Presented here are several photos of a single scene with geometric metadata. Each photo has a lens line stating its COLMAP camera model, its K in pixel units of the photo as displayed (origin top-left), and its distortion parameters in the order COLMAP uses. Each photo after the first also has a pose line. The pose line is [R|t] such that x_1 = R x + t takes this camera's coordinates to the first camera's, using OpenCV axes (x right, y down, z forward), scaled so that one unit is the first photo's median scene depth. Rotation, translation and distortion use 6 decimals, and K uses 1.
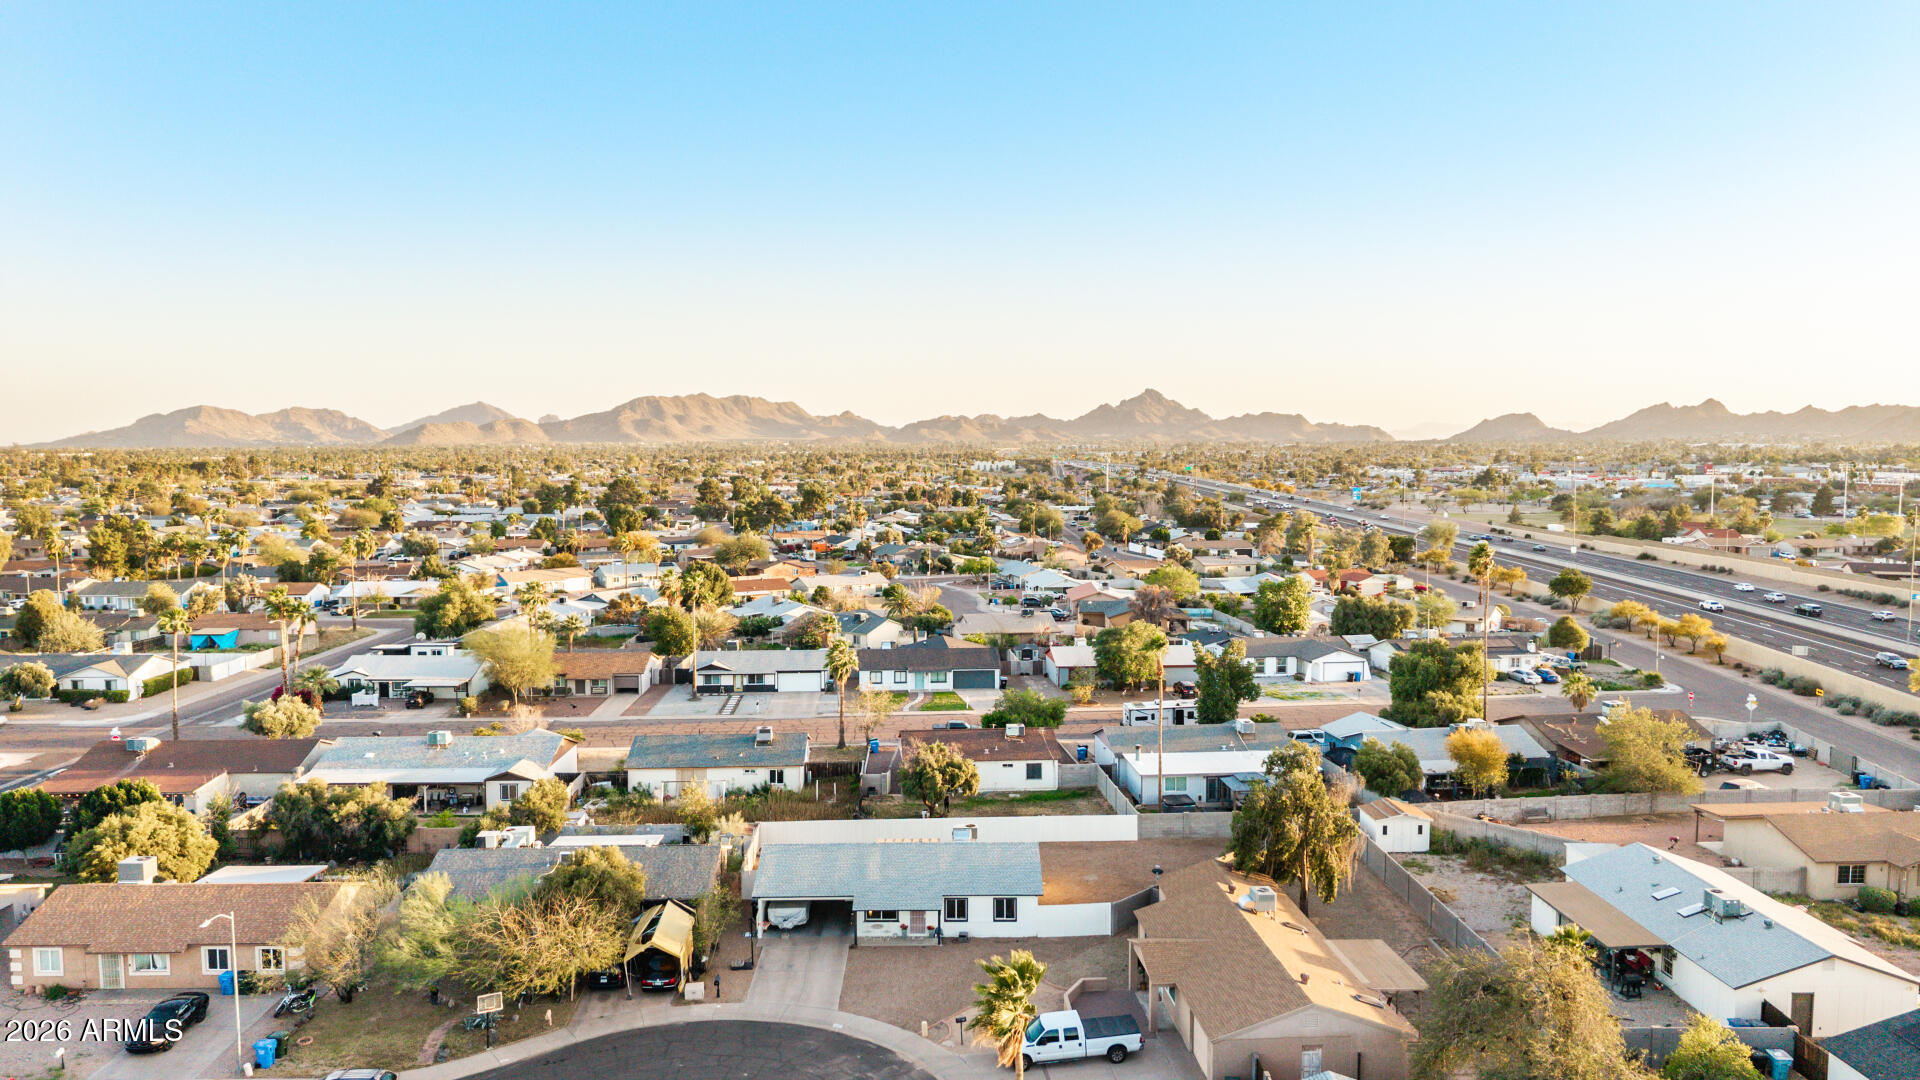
lens RADIAL K [[1284.7, 0, 967.9], [0, 1284.7, 533.2], [0, 0, 1]] dist [0.036983, -0.035143]
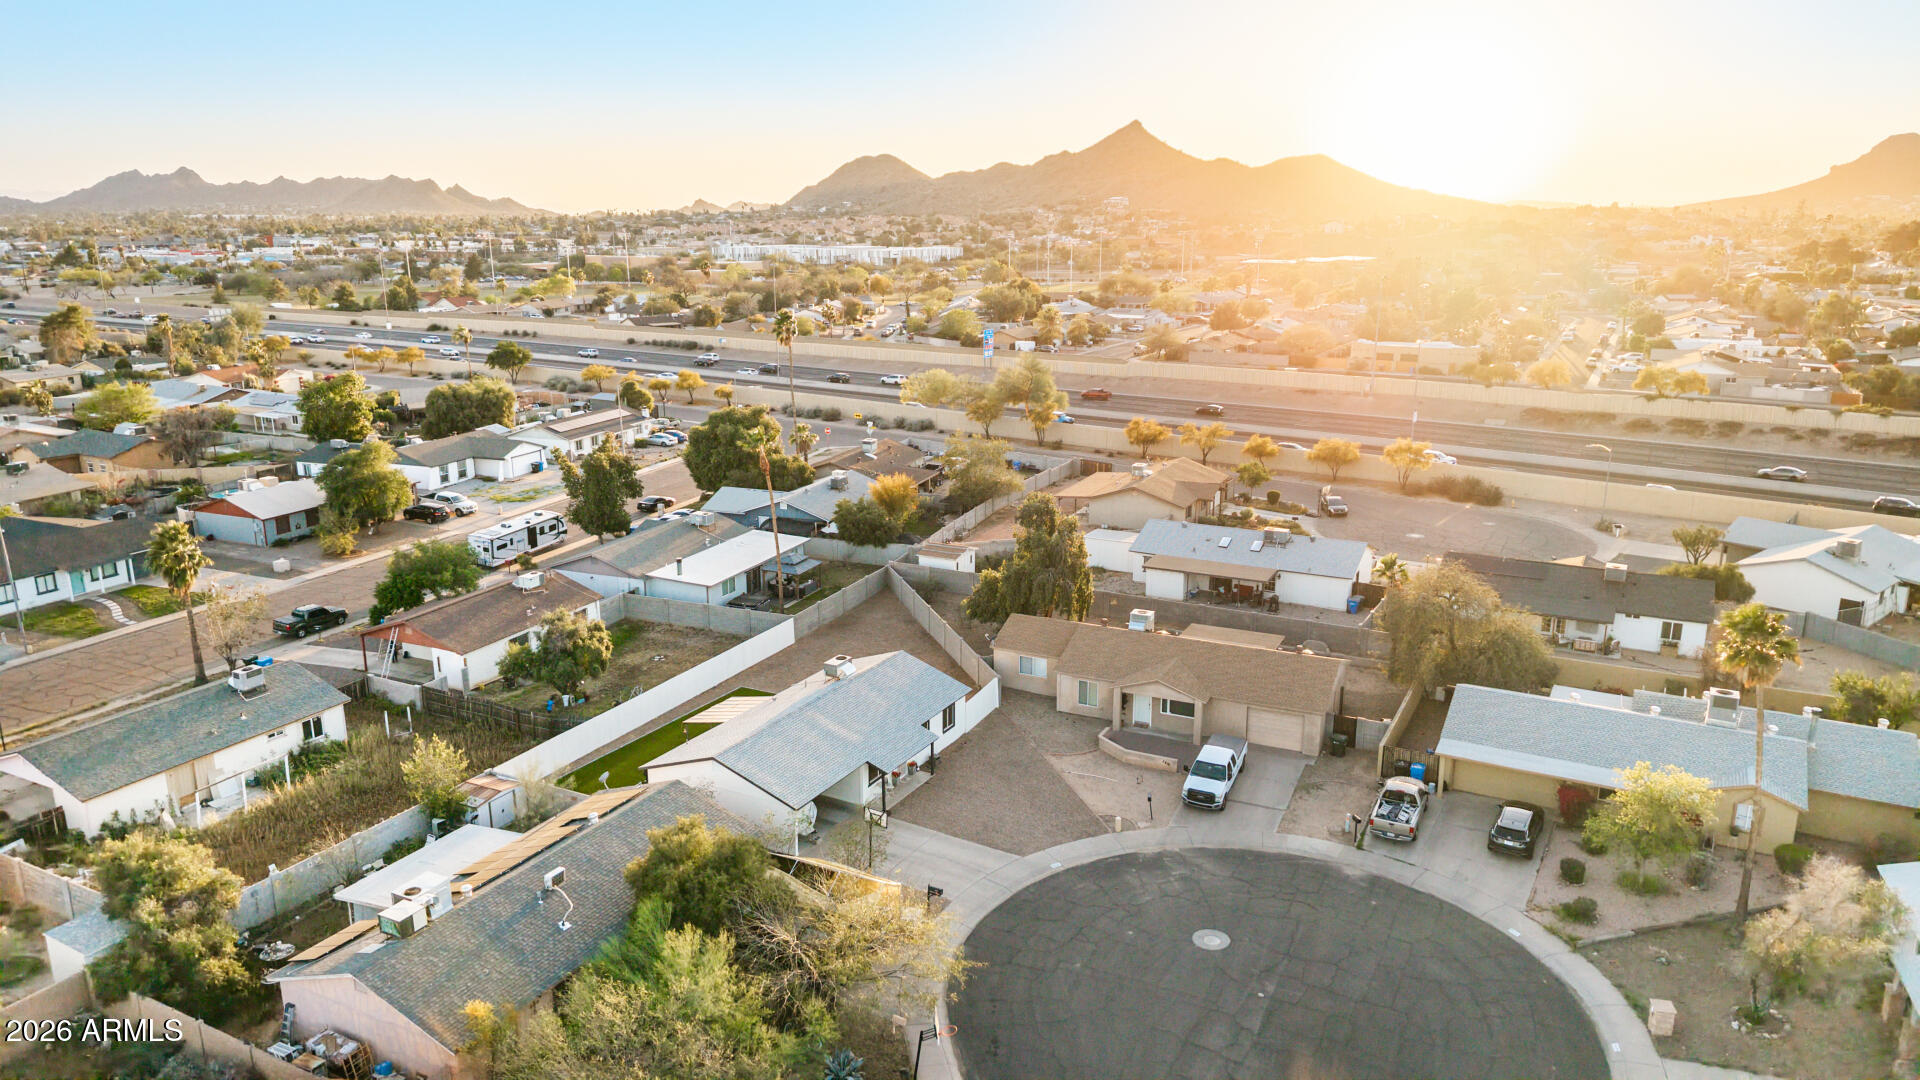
lens RADIAL K [[1284.7, 0, 951.1], [0, 1284.7, 554.6], [0, 0, 1]] dist [0.036983, -0.035143]
pose [[0.499626, -0.227344, 0.835876, -0.588595], [0.068481, 0.972292, 0.223513, -0.028925], [-0.863530, -0.054431, 0.501351, 0.430458]]
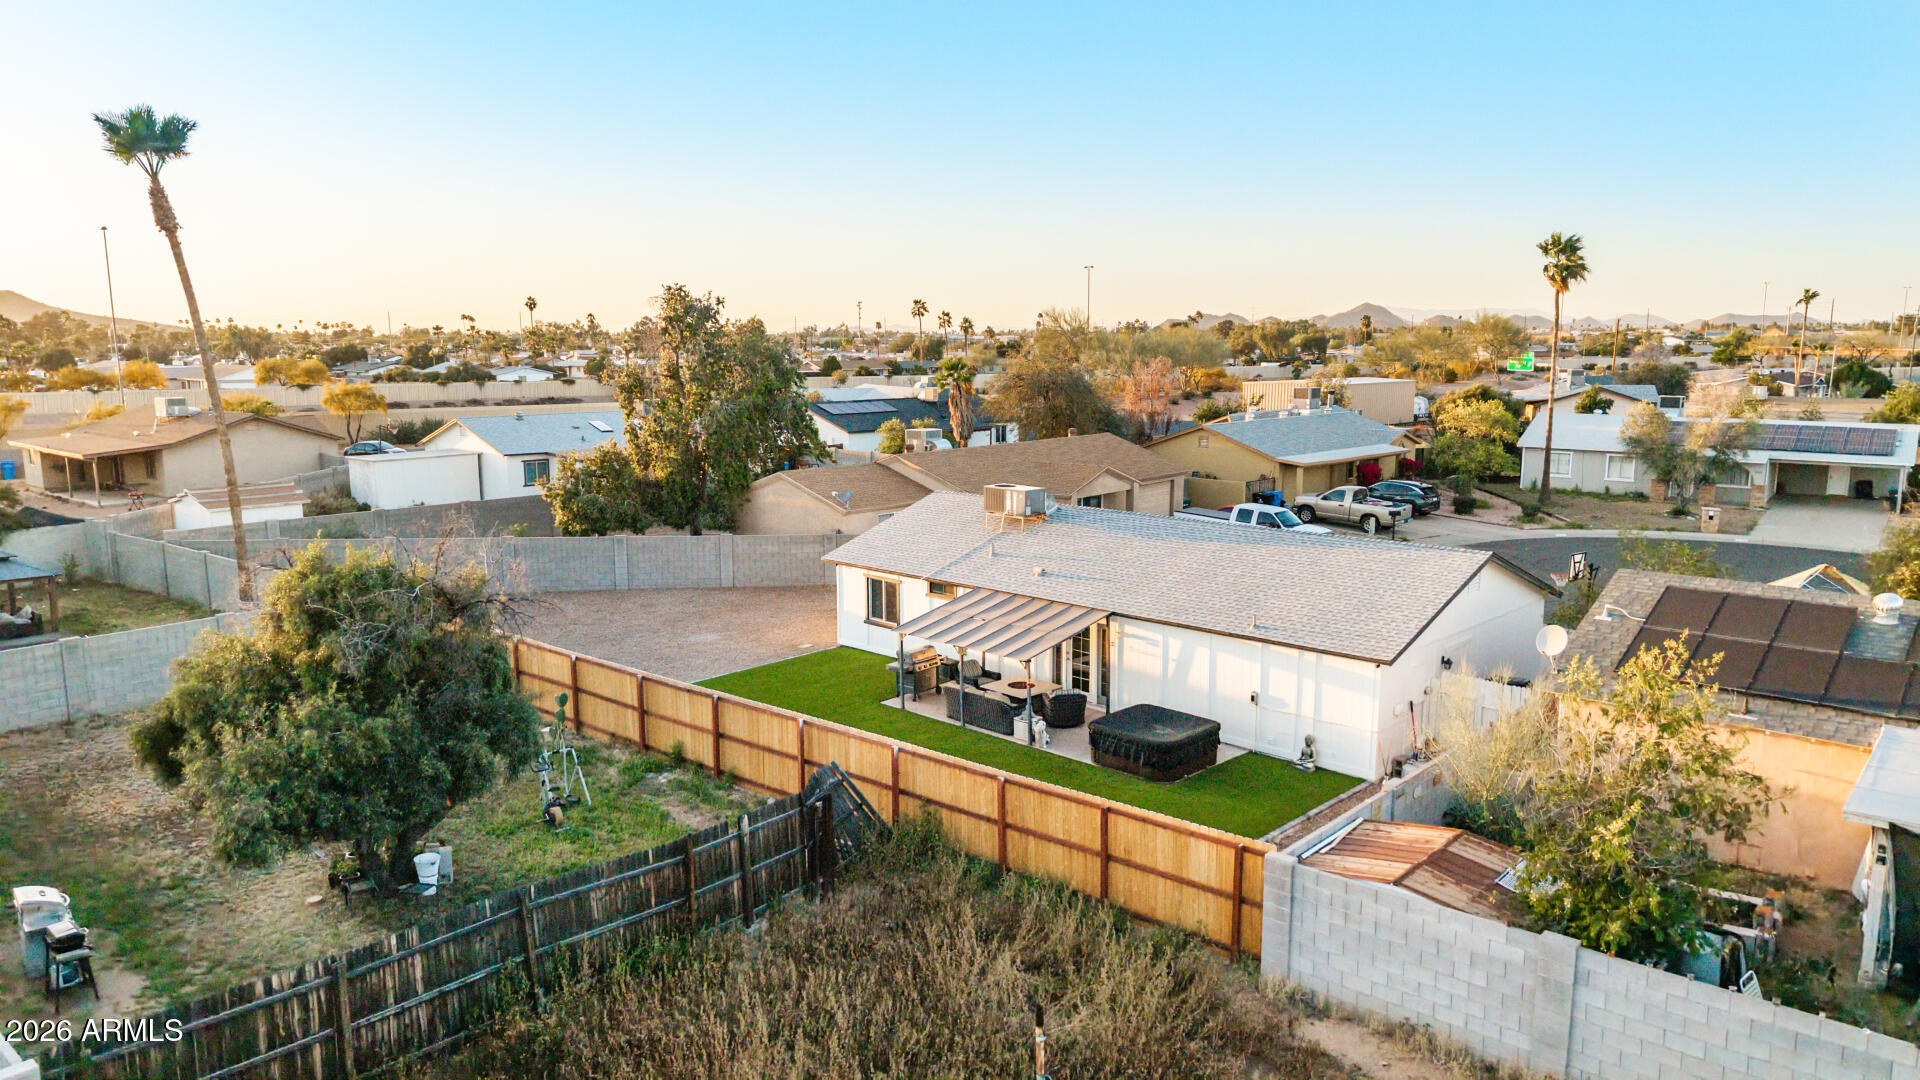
lens RADIAL K [[1284.7, 0, 955.8], [0, 1284.7, 545.1], [0, 0, 1]] dist [0.036983, -0.035143]
pose [[-0.716439, -0.108752, 0.689121, -0.251304], [0.053393, 0.976331, 0.209587, 0.134635], [-0.695603, 0.186951, -0.693676, 1.144857]]
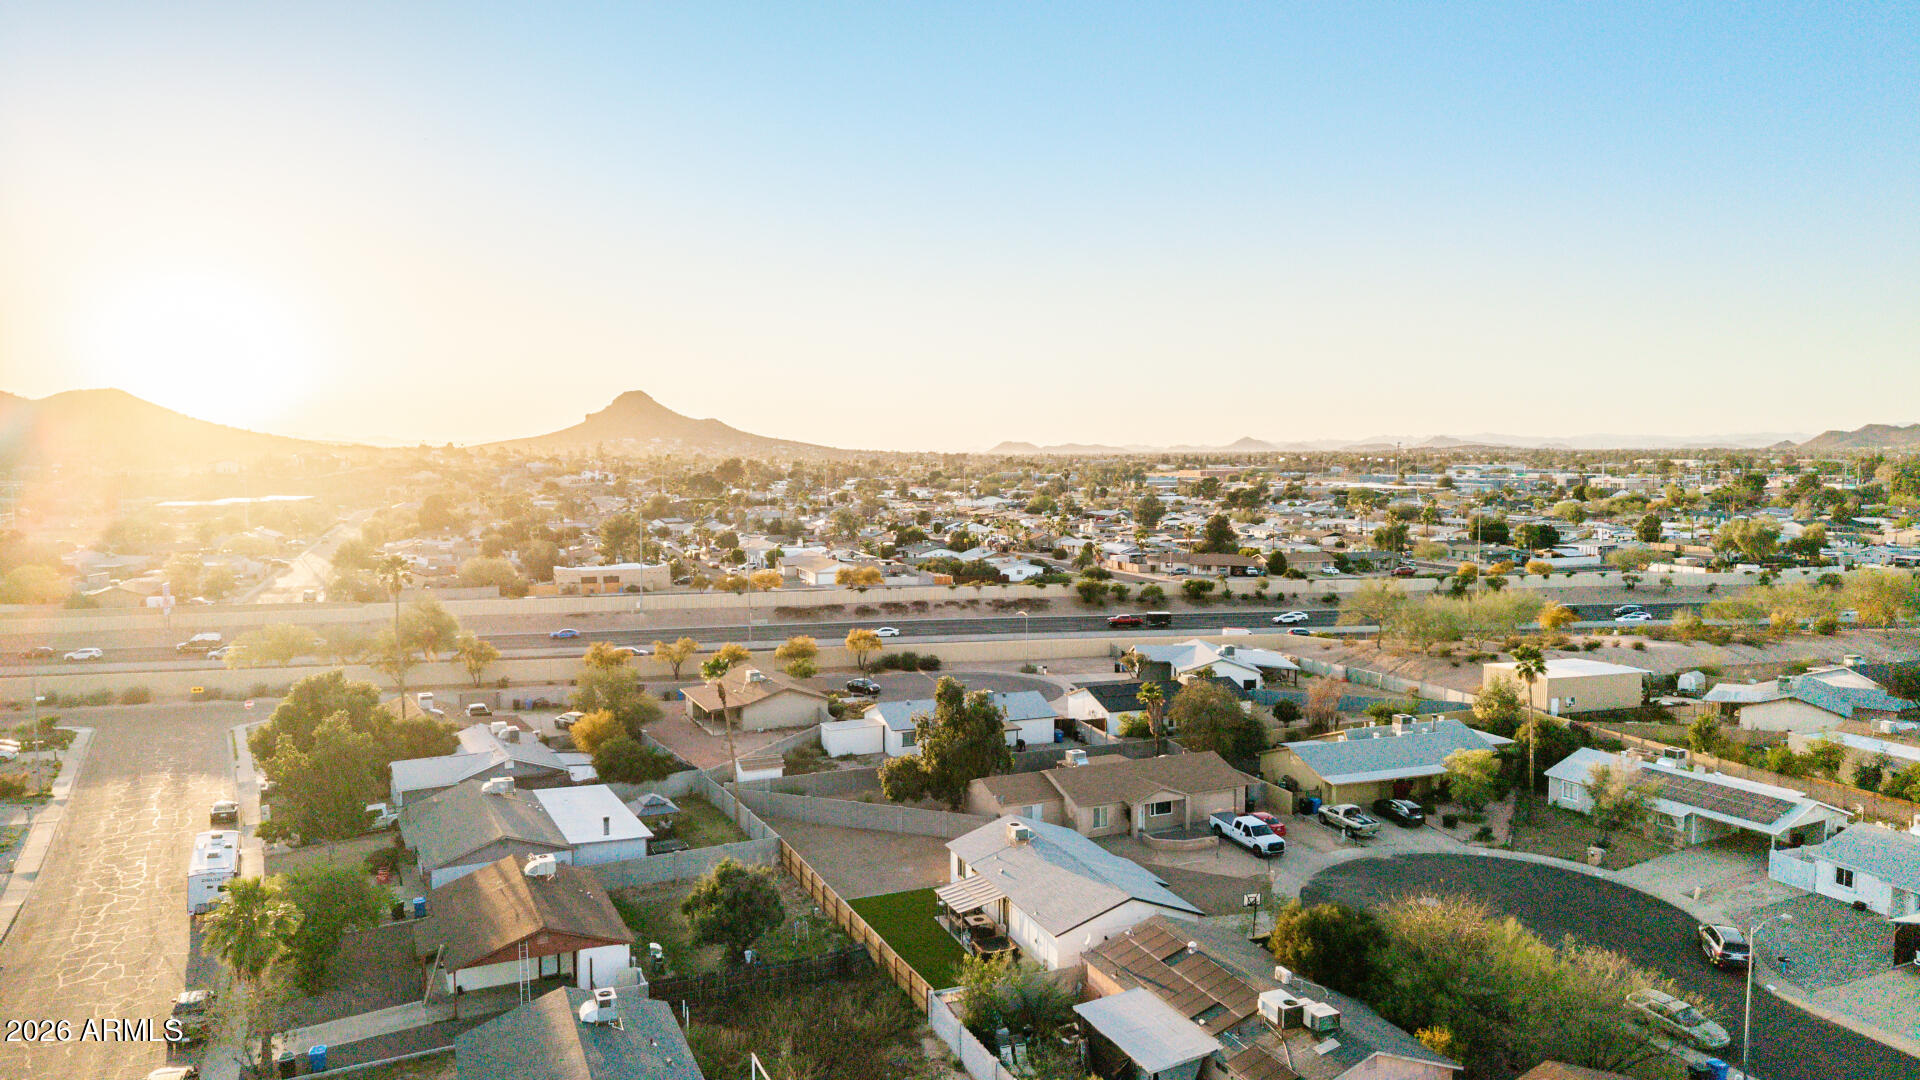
lens RADIAL K [[1284.7, 0, 948.2], [0, 1284.7, 524.0], [0, 0, 1]] dist [0.036983, -0.035143]
pose [[-0.344697, -0.058873, 0.936866, -0.798869], [0.069832, 0.993658, 0.088135, -0.089805], [-0.936113, 0.095803, -0.338399, 1.188202]]
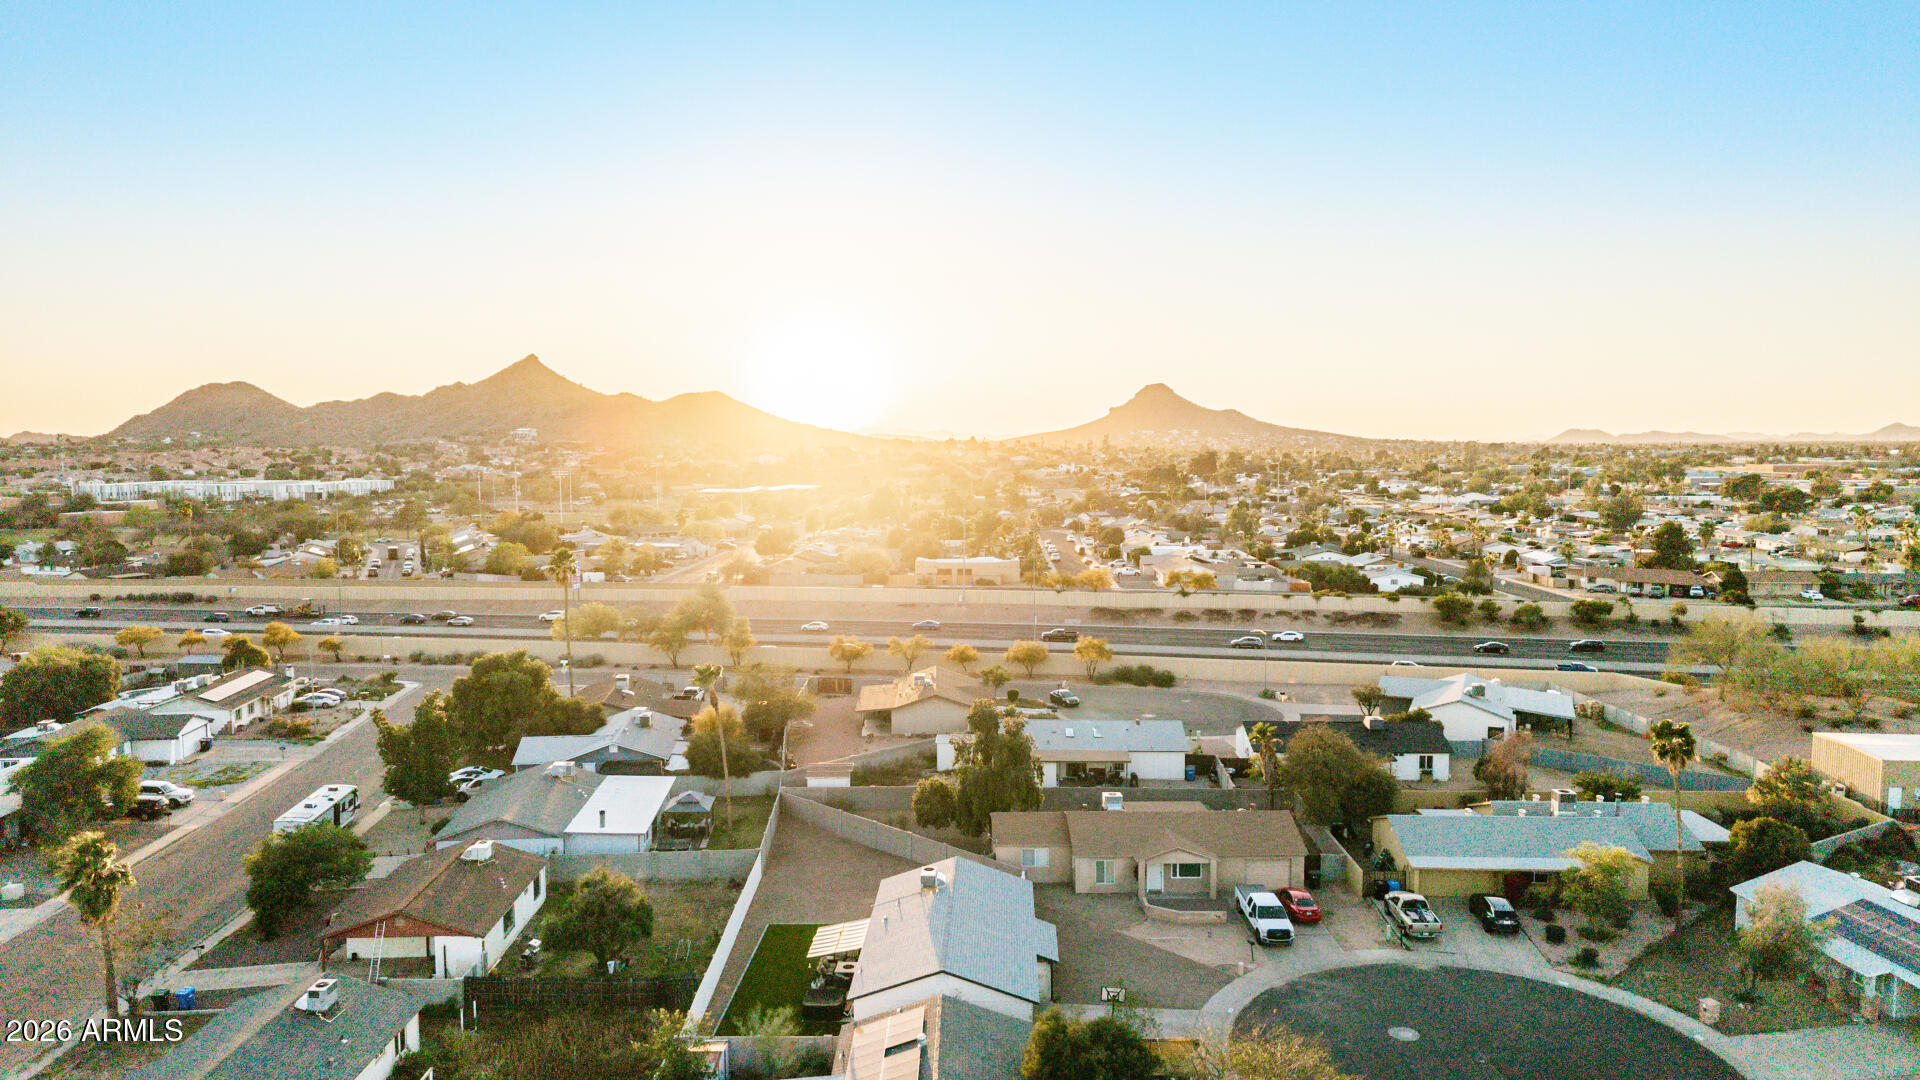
lens RADIAL K [[1284.7, 0, 953.9], [0, 1284.7, 547.0], [0, 0, 1]] dist [0.036983, -0.035143]
pose [[0.054832, -0.086903, 0.994707, -0.784644], [0.078461, 0.993500, 0.082472, -0.069840], [-0.995408, 0.073524, 0.061294, 0.785952]]
